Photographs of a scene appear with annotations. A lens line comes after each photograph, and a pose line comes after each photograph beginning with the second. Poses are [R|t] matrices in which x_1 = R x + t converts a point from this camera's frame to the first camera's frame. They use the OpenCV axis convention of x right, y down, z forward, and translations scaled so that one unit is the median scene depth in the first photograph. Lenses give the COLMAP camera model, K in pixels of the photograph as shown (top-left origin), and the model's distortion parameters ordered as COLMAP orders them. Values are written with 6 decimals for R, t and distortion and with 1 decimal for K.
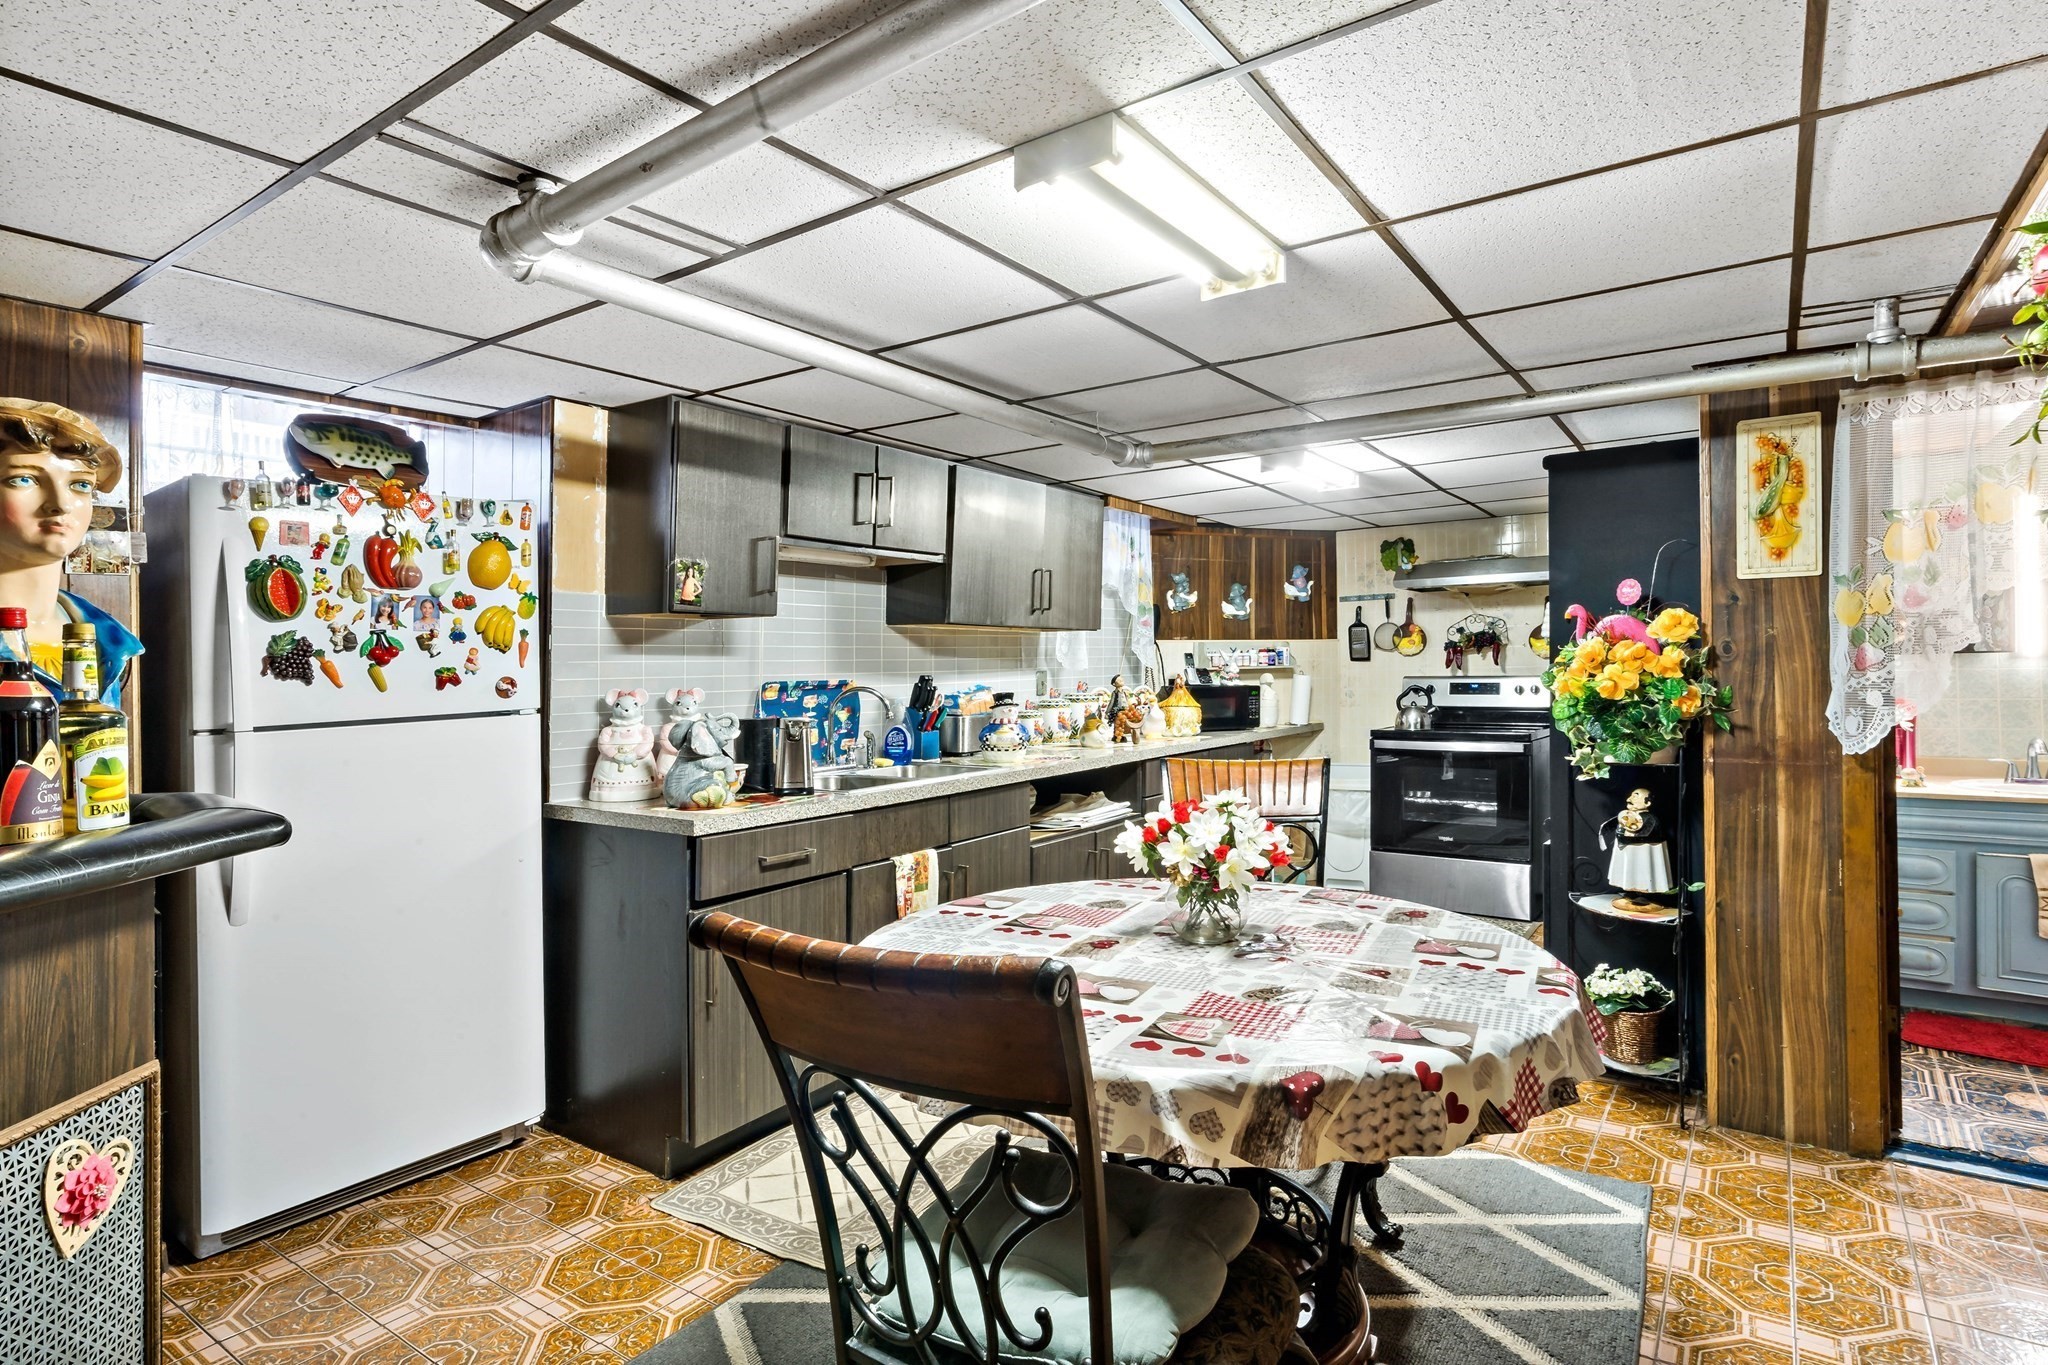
lens RADIAL K [[1081.6, 0, 1014.7], [0, 1081.6, 675.9], [0, 0, 1]] dist [0.008172, 0.002125]
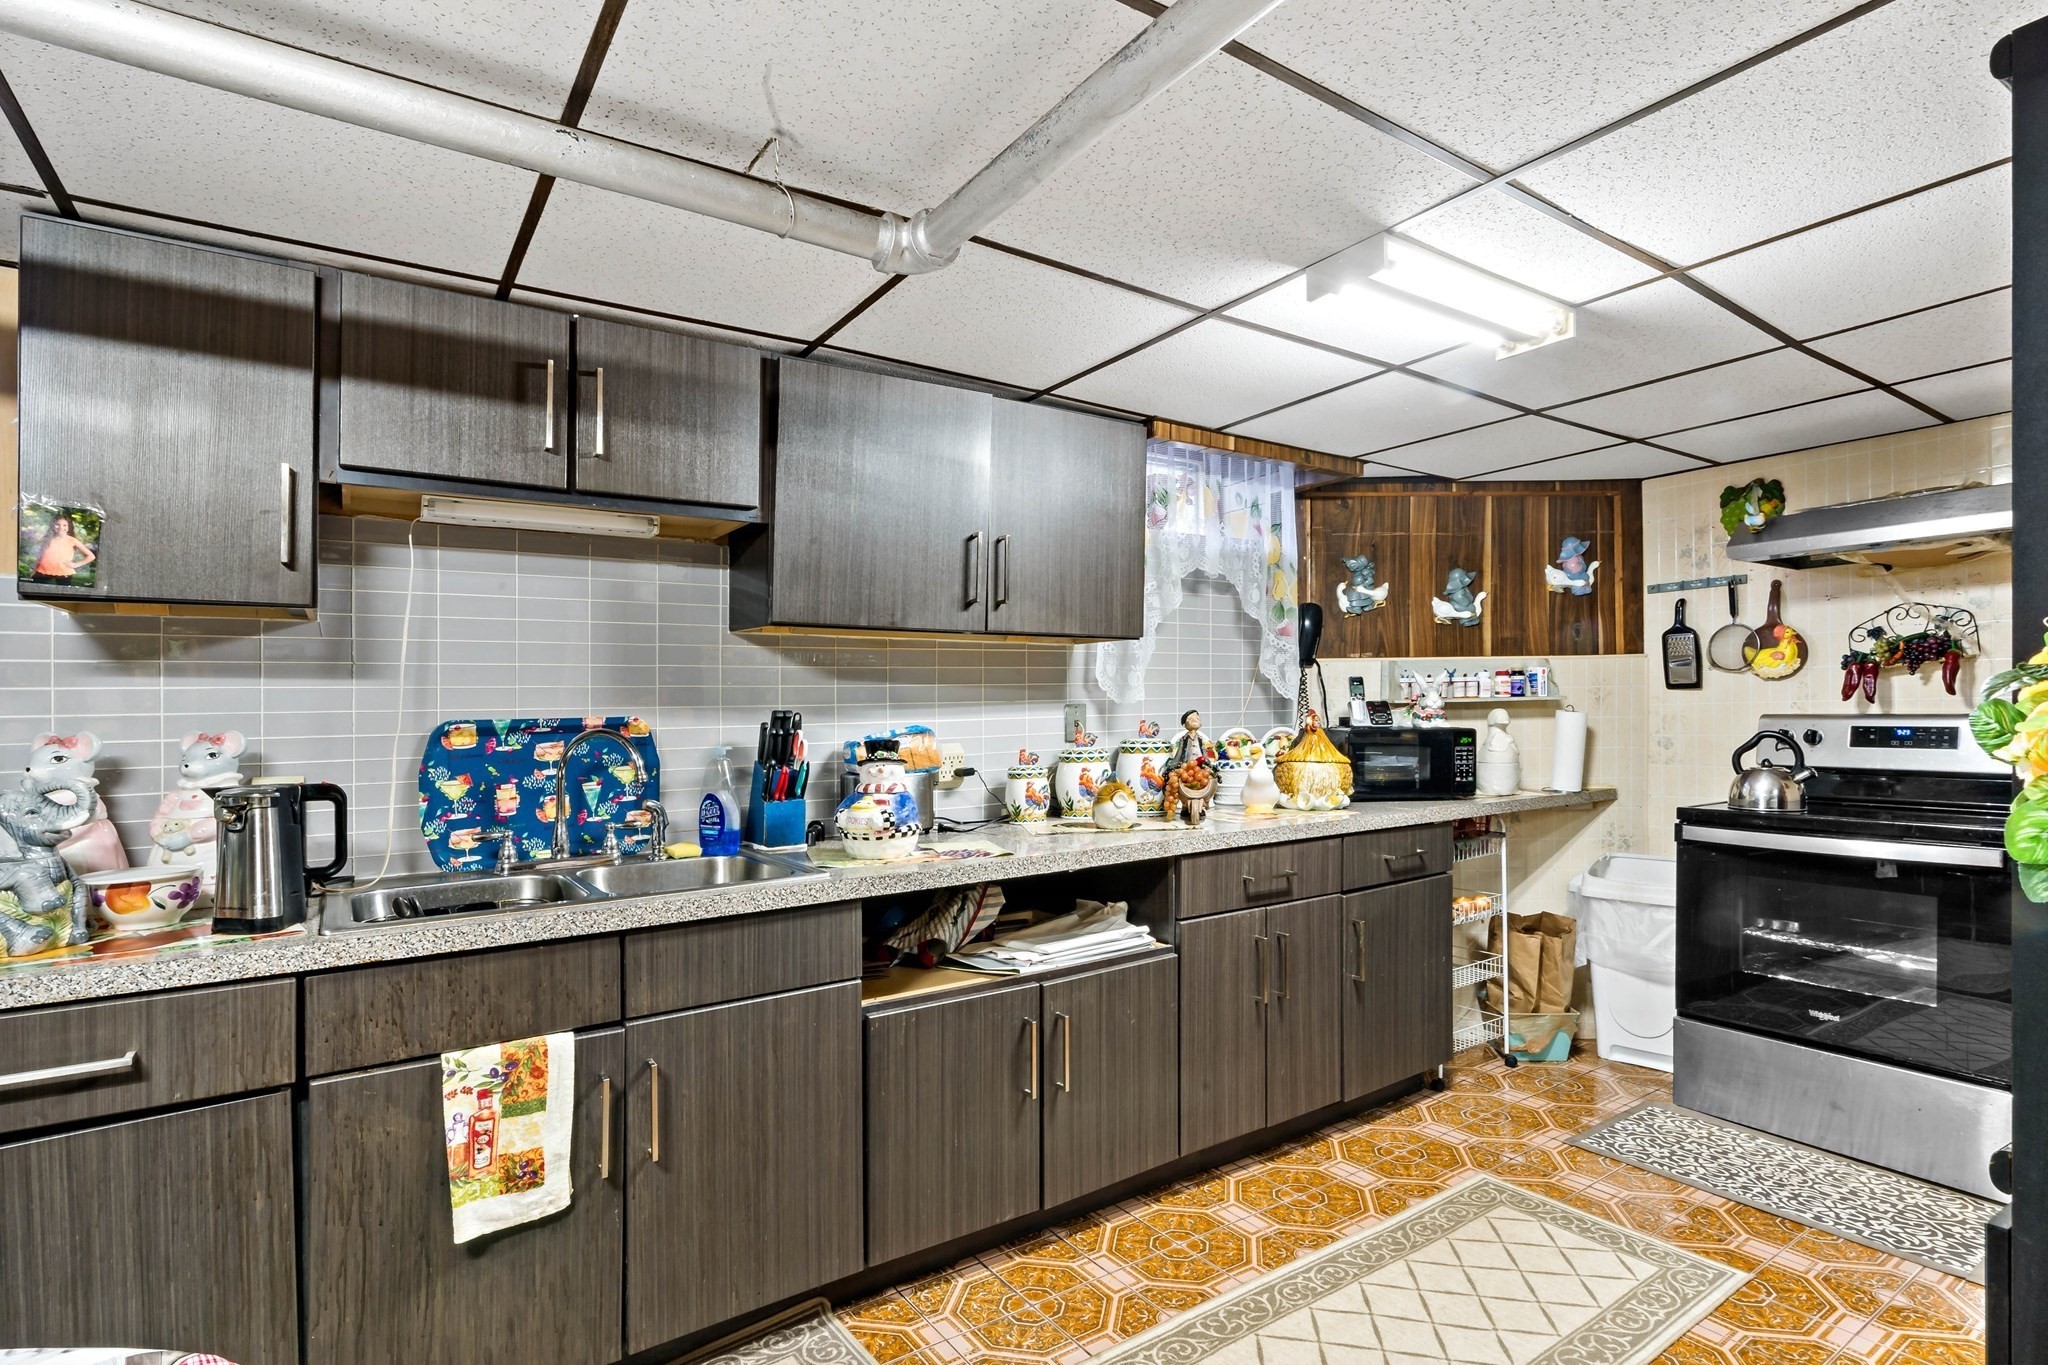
lens RADIAL K [[1017.5, 0, 1056.1], [0, 1017.5, 718.2], [0, 0, 1]] dist [-0.000385, -0.000710]
pose [[0.940232, 0.004750, -0.340501, 0.200919], [-0.002392, 0.999970, 0.007346, -0.000682], [0.340526, -0.006093, 0.940215, 0.376400]]
